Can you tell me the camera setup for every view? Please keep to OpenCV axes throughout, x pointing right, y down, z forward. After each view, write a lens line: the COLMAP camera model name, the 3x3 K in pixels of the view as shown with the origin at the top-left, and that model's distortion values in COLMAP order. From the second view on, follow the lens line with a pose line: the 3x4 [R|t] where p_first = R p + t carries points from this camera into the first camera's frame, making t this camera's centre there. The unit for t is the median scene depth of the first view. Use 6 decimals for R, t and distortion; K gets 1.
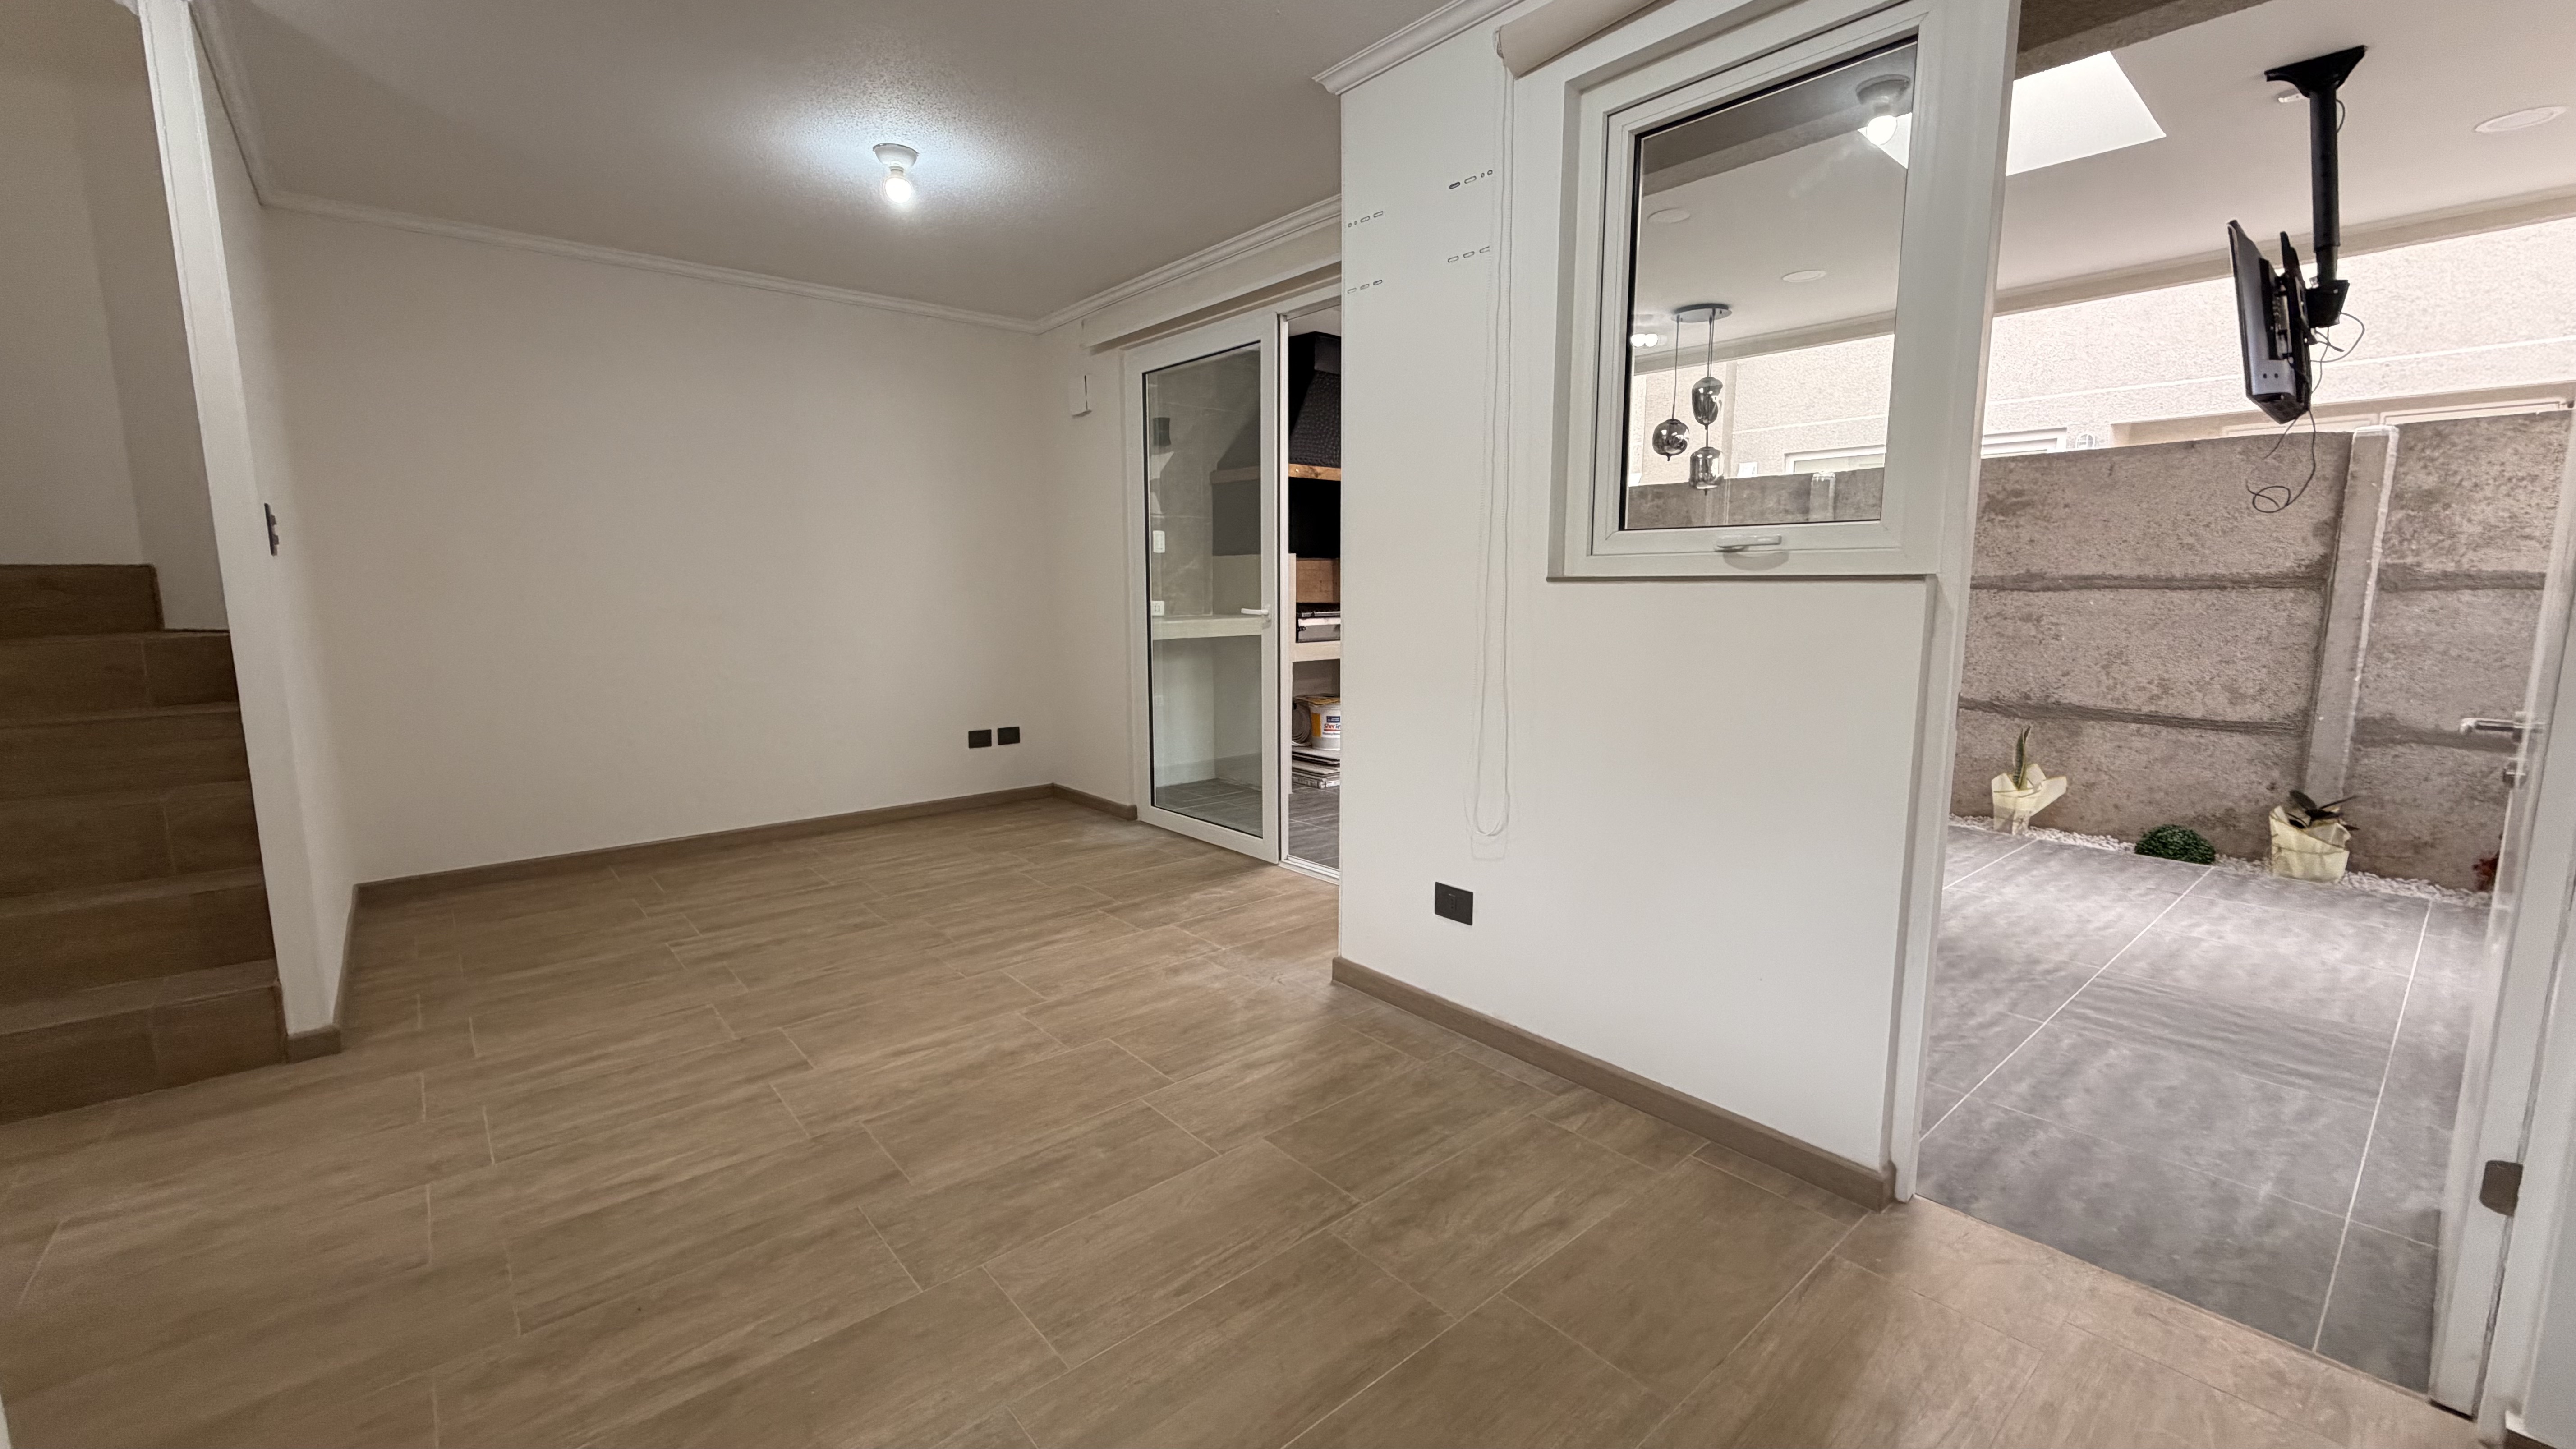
lens RADIAL K [[1024.3, 0, 1278.6], [0, 1024.3, 723.1], [0, 0, 1]] dist [0.000391, -0.000004]
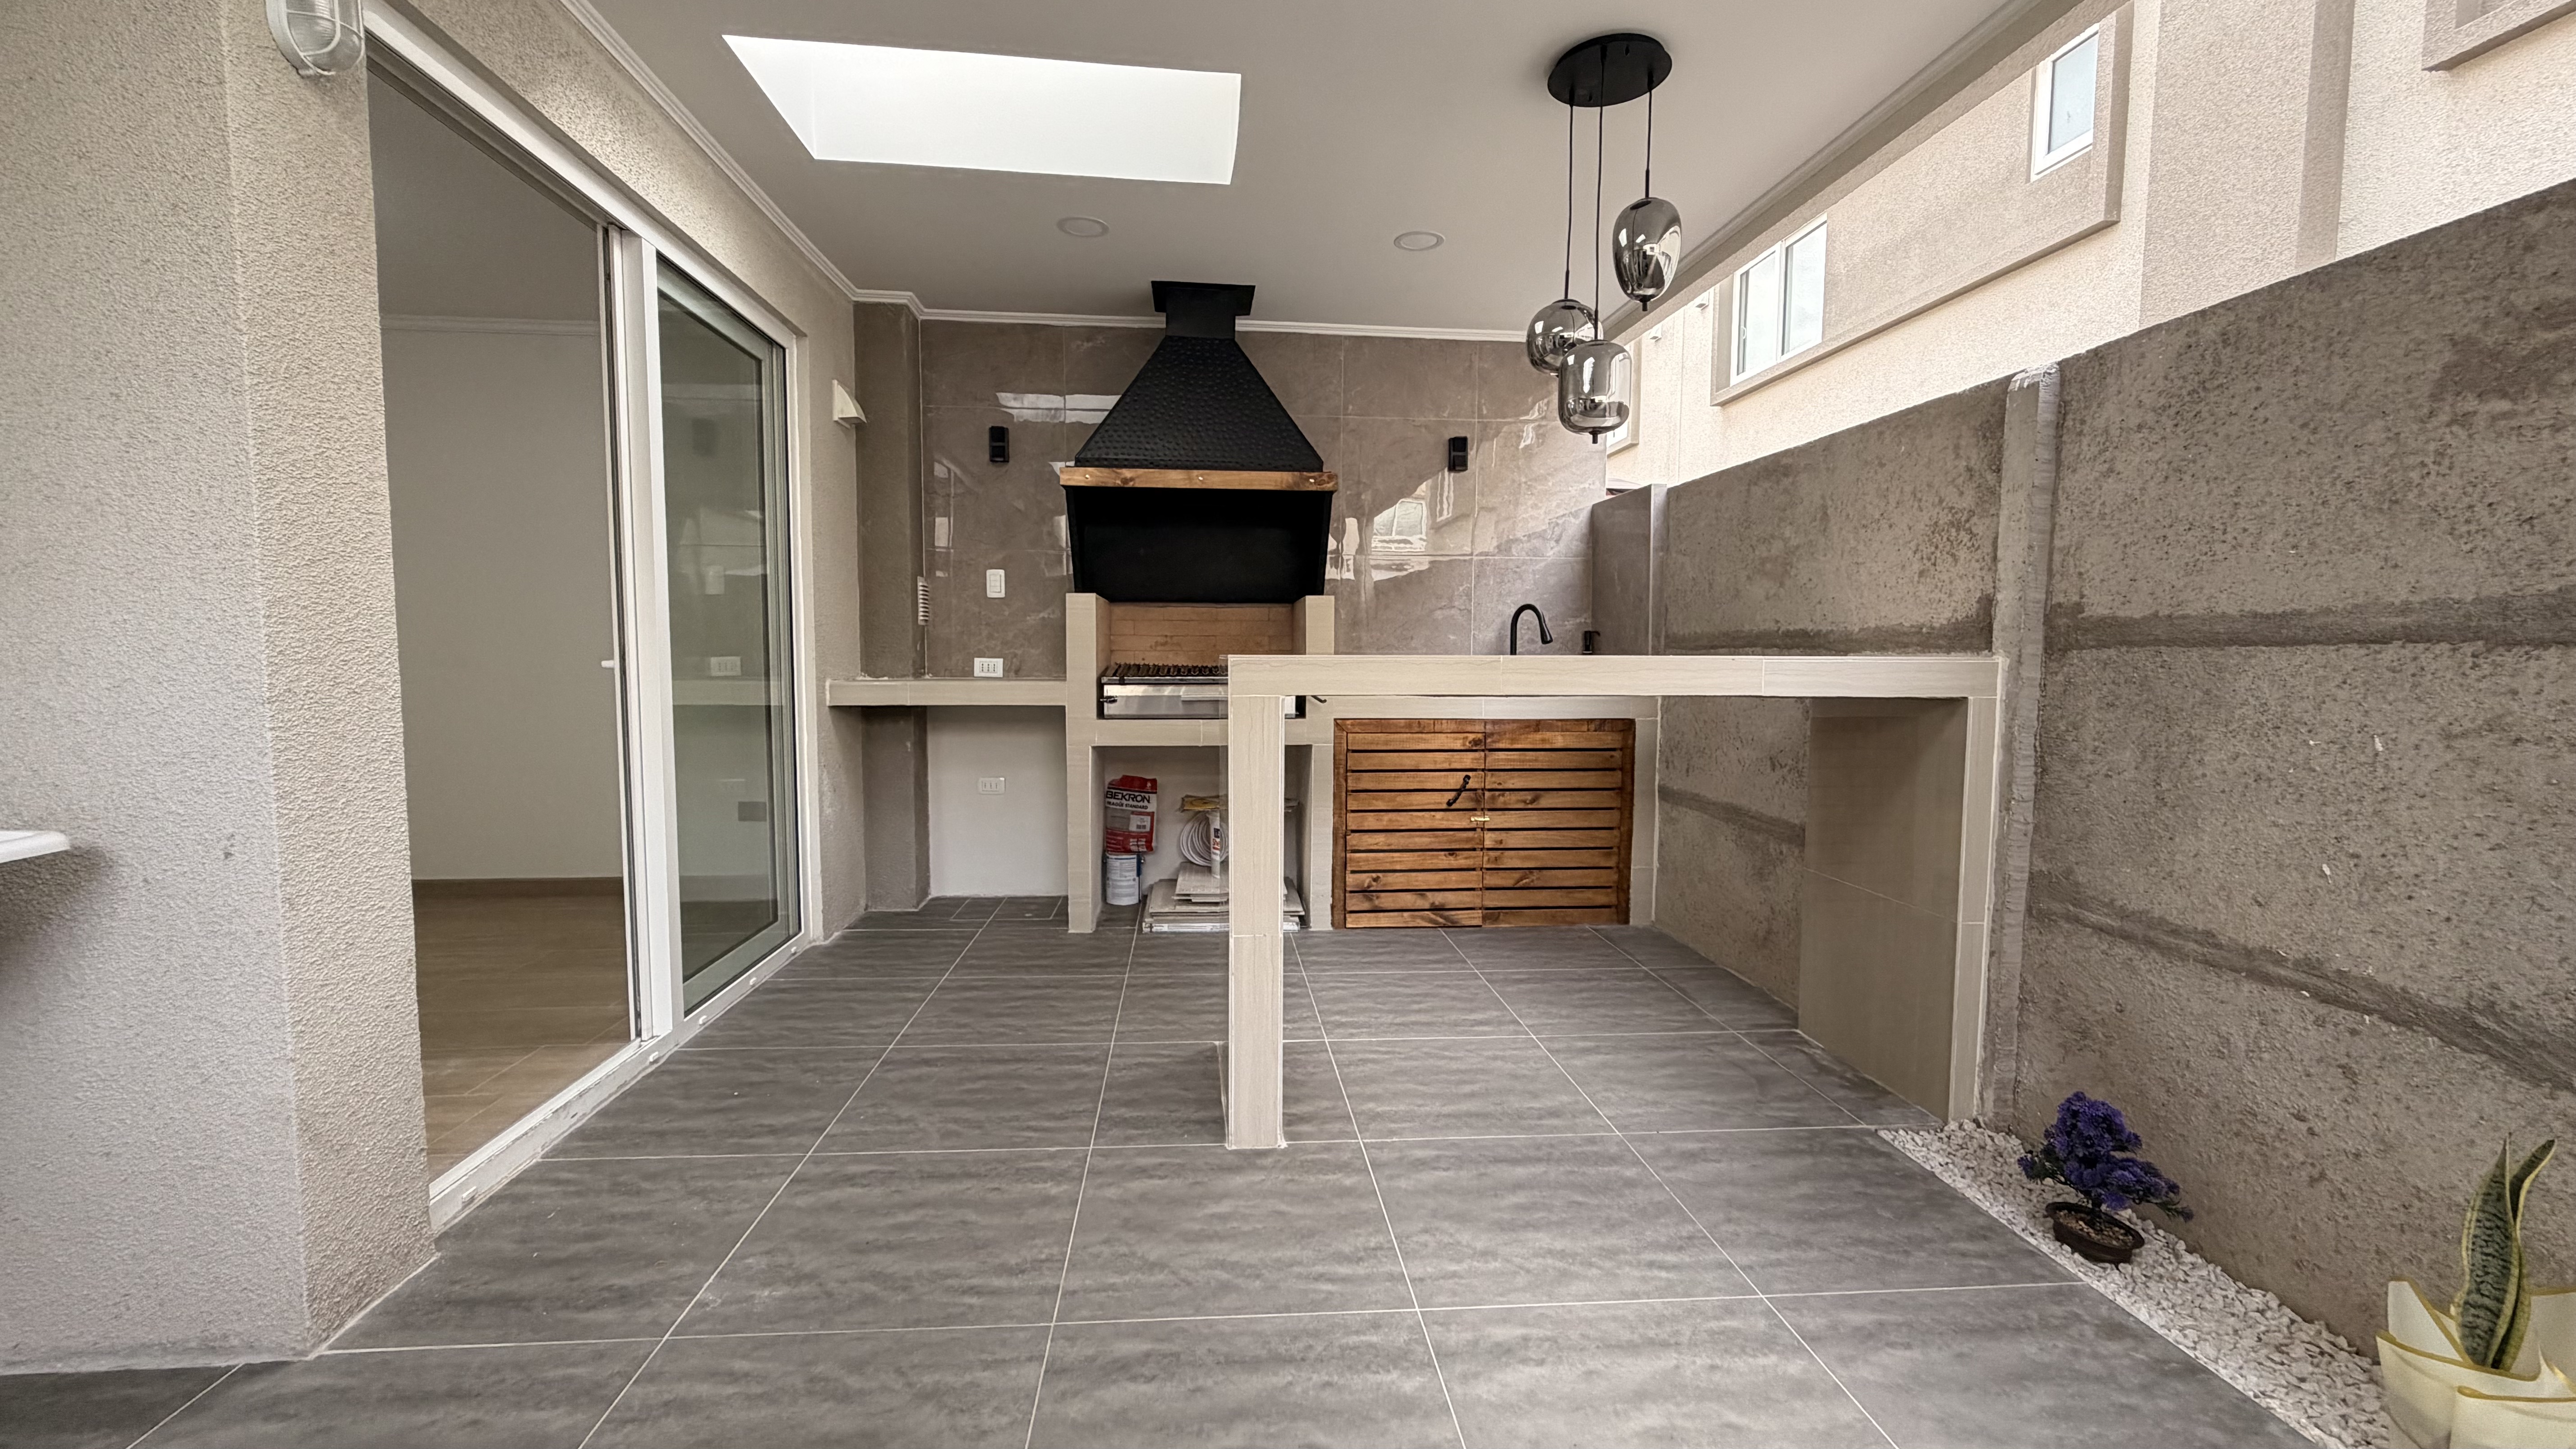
lens RADIAL K [[1024.3, 0, 1278.6], [0, 1024.3, 723.1], [0, 0, 1]] dist [0.000391, -0.000004]
pose [[0.814683, 0.046813, -0.578013, 1.107919], [-0.085418, 0.995551, -0.039764, -0.122149], [0.573581, 0.081768, 0.815058, 1.043216]]
